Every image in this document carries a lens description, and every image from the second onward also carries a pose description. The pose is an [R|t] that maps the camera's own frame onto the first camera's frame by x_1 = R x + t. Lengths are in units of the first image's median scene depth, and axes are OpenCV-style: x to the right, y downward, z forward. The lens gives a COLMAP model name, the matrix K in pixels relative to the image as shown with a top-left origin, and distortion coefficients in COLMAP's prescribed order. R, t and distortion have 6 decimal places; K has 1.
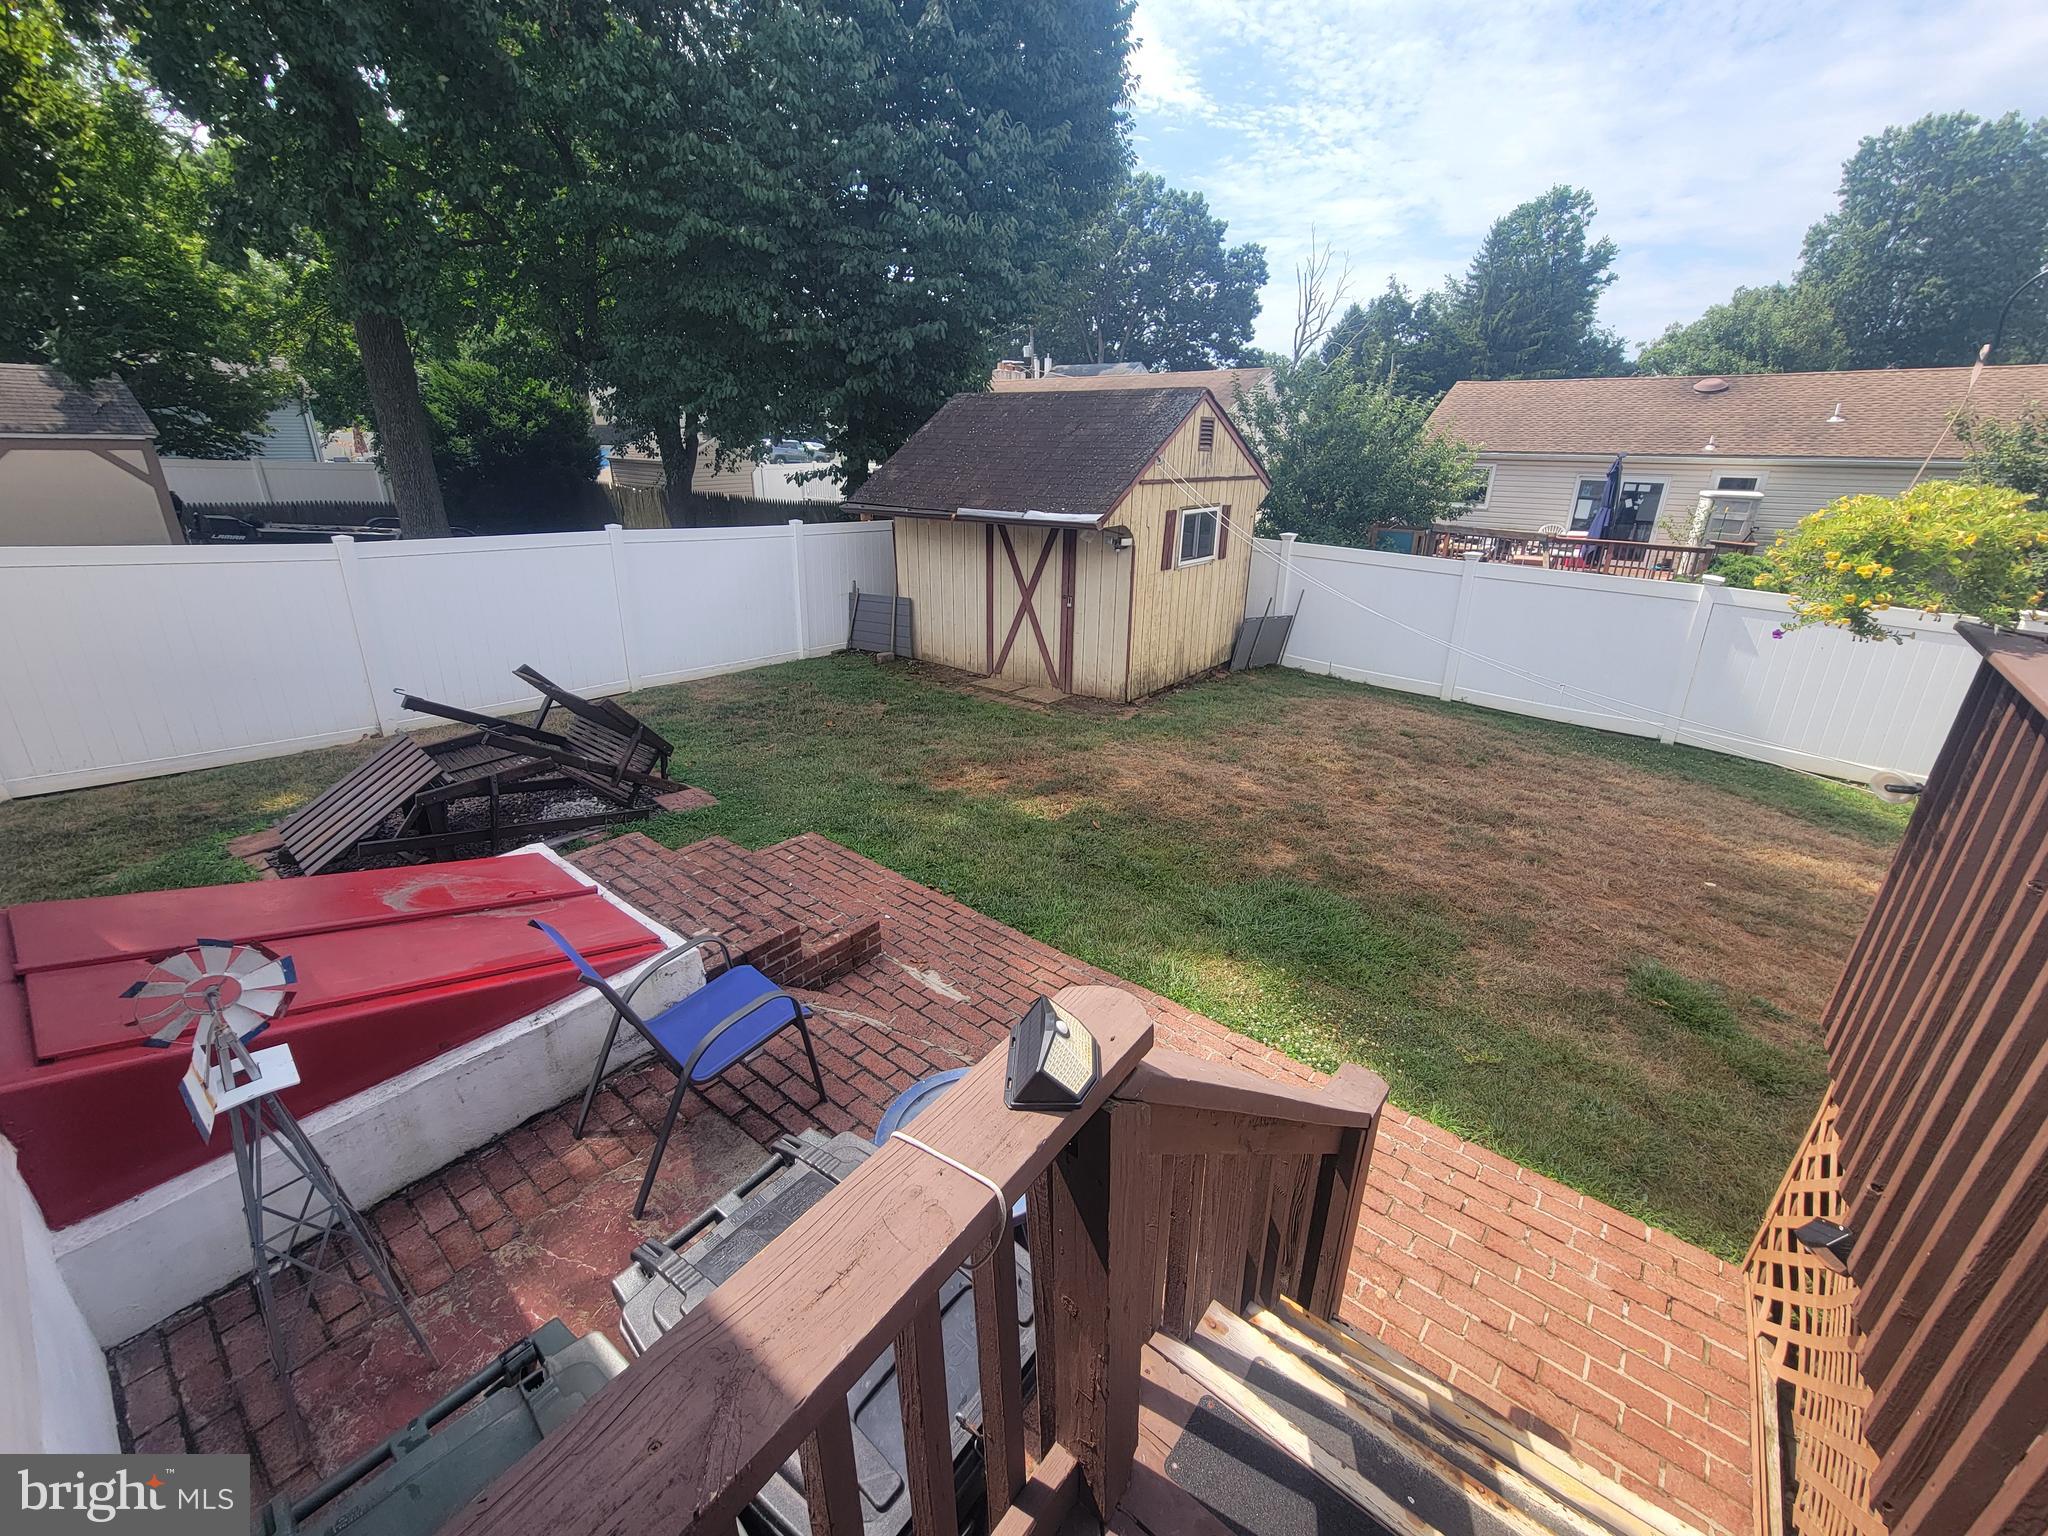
lens RADIAL K [[836.2, 0, 1026.7], [0, 836.2, 751.3], [0, 0, 1]] dist [-0.017297, 0.004979]
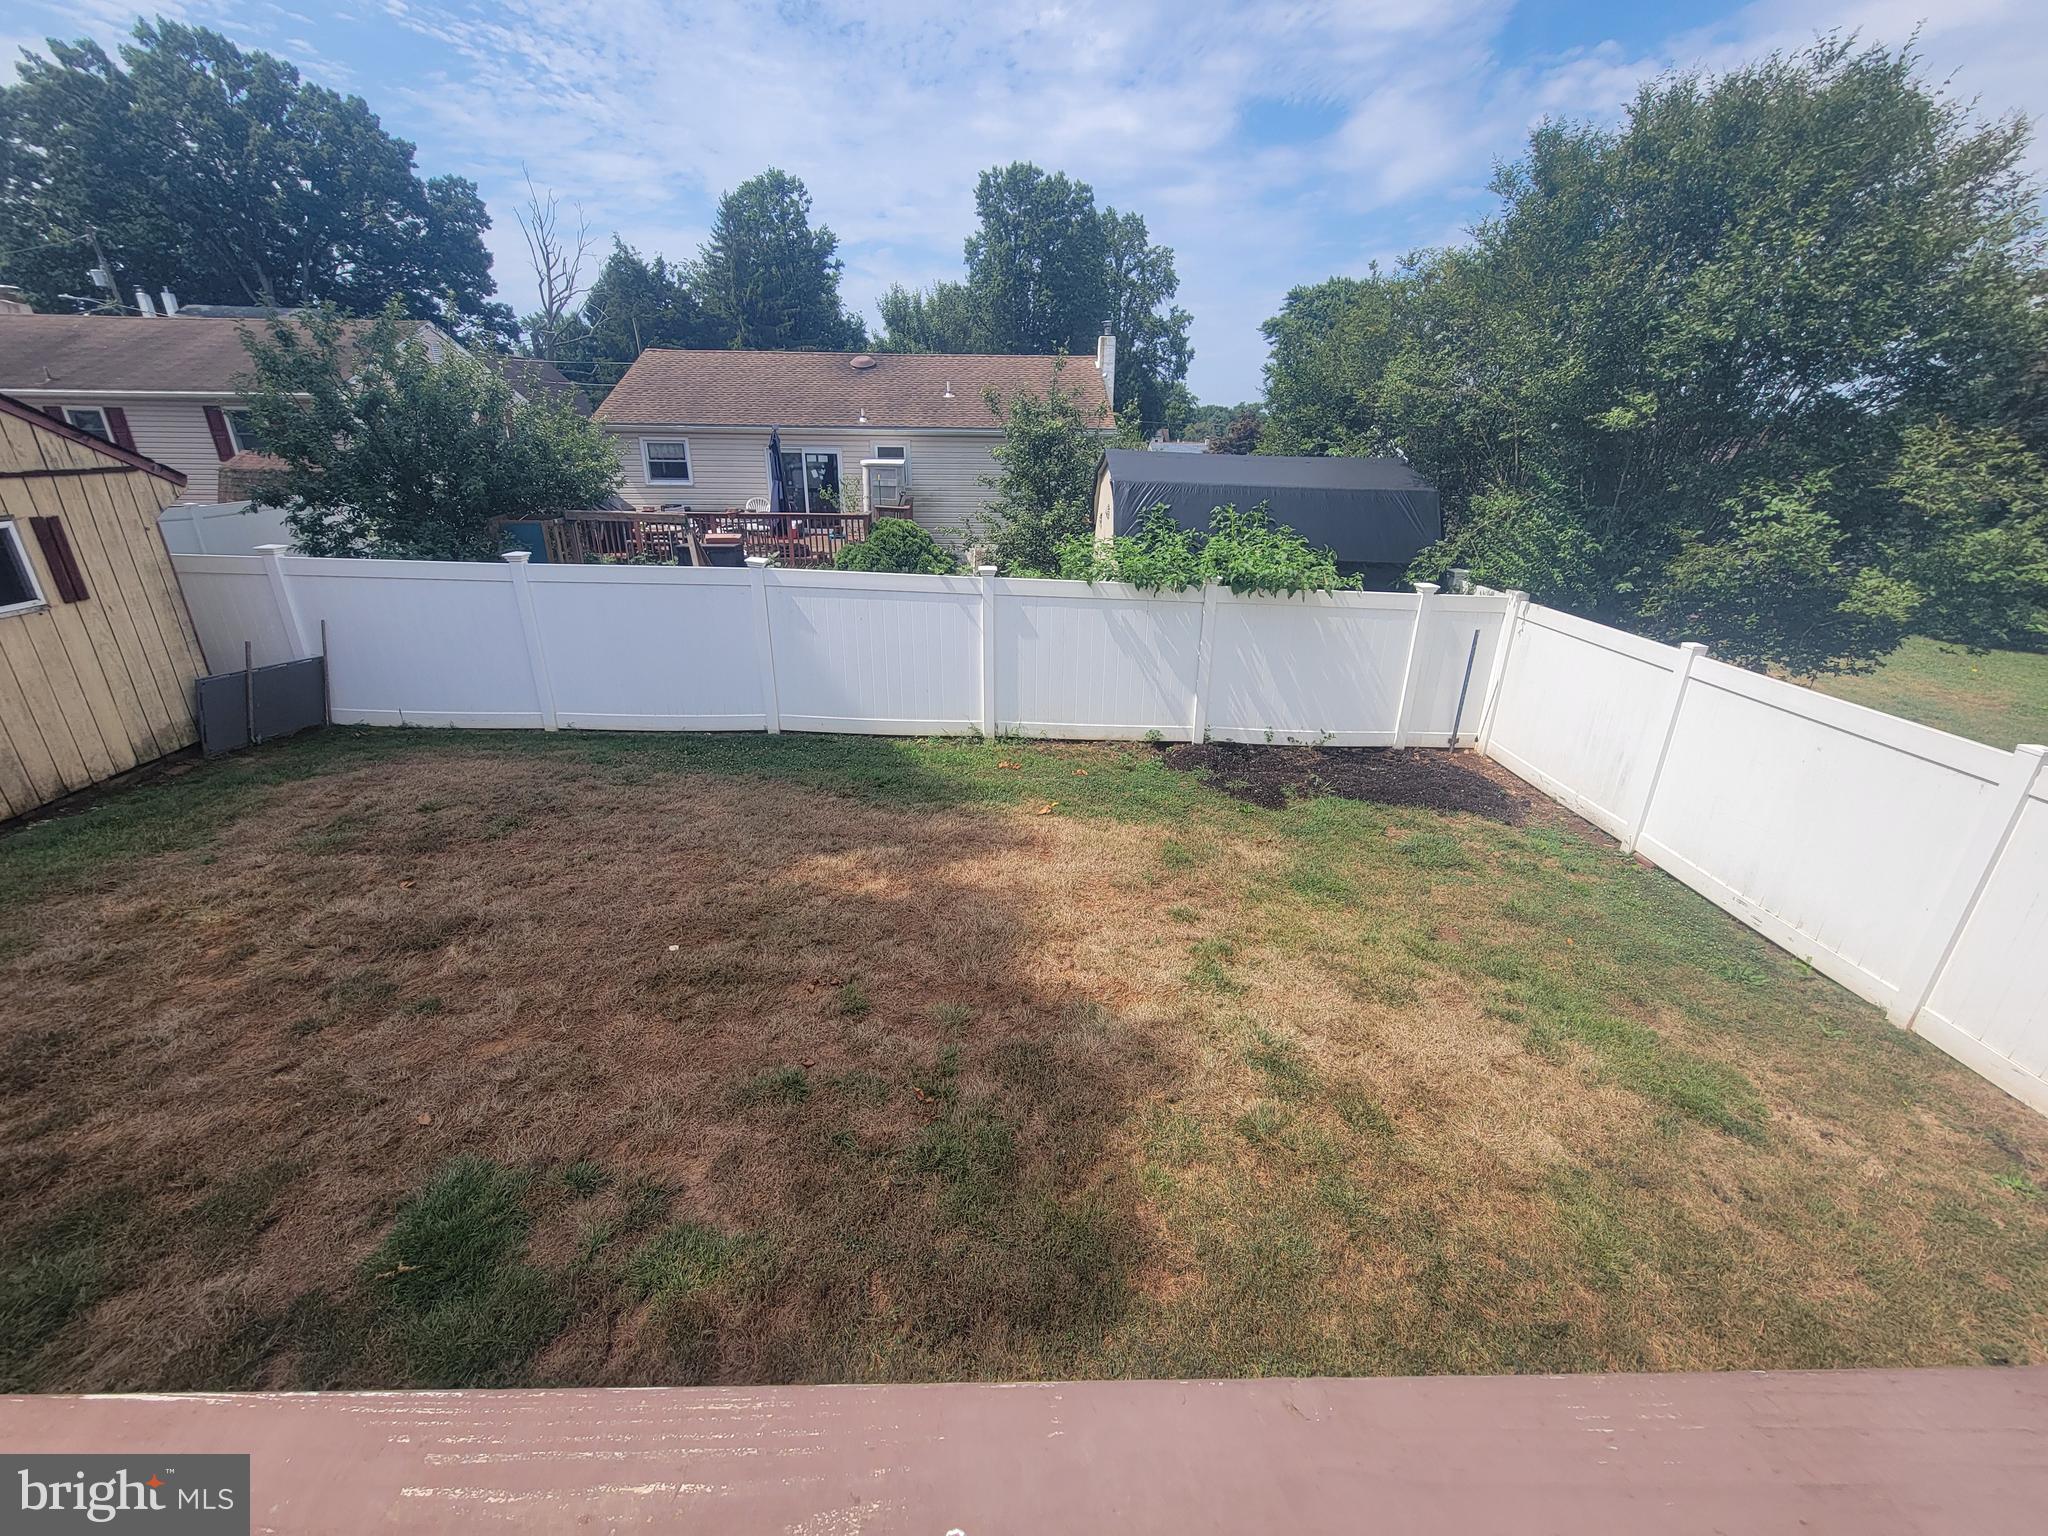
lens RADIAL K [[837.6, 0, 1028.7], [0, 837.6, 747.0], [0, 0, 1]] dist [-0.002054, 0.000270]
pose [[0.746517, -0.240966, 0.620200, 0.148505], [0.226137, 0.968517, 0.104102, -0.010901], [-0.625759, 0.062536, 0.777506, 0.023682]]
